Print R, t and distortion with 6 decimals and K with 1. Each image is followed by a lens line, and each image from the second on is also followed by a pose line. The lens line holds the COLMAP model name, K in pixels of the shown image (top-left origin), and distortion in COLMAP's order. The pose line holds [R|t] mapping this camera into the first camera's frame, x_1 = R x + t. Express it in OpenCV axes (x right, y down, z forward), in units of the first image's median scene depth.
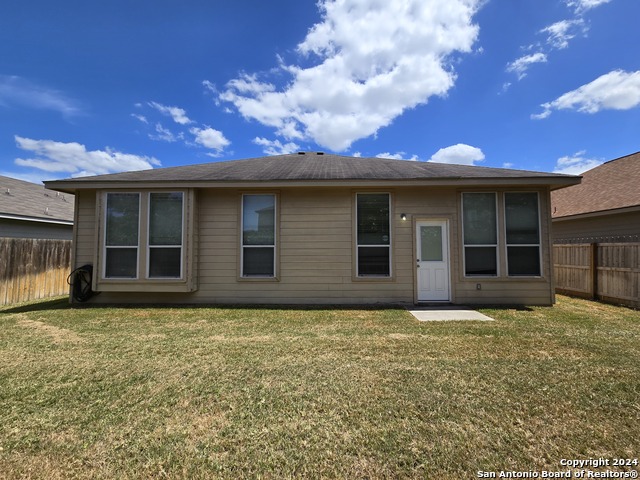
lens RADIAL K [[263.2, 0, 325.6], [0, 263.2, 238.1], [0, 0, 1]] dist [0.000619, 0.000312]
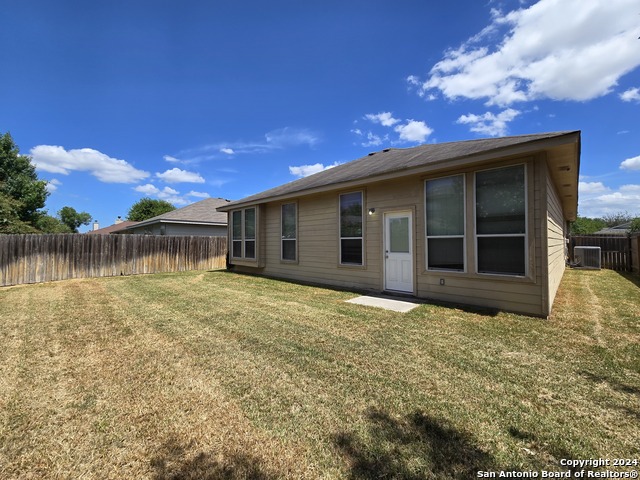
lens RADIAL K [[263.2, 0, 325.6], [0, 263.2, 238.1], [0, 0, 1]] dist [0.000619, 0.000312]
pose [[0.738717, -0.012114, -0.673906, 0.892310], [0.035453, 0.999153, 0.020903, 0.000641], [0.673082, -0.039334, 0.738521, 0.063603]]
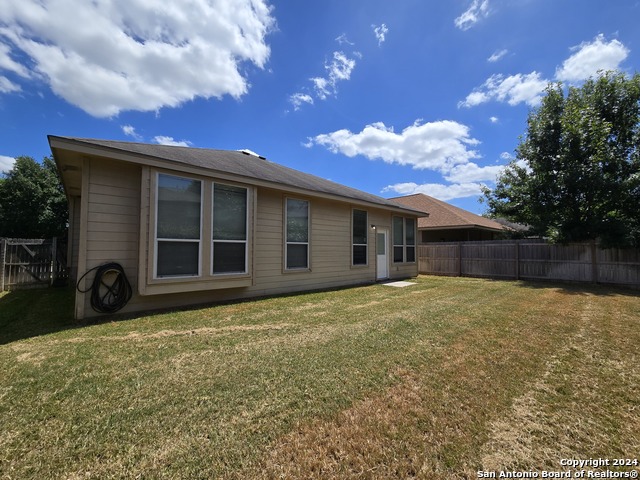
lens RADIAL K [[263.2, 0, 325.6], [0, 263.2, 238.1], [0, 0, 1]] dist [0.000619, 0.000312]
pose [[0.720353, 0.037119, 0.692613, -1.006961], [-0.044917, 0.998967, -0.006822, 0.010919], [-0.692152, -0.026196, 0.721277, 0.055630]]
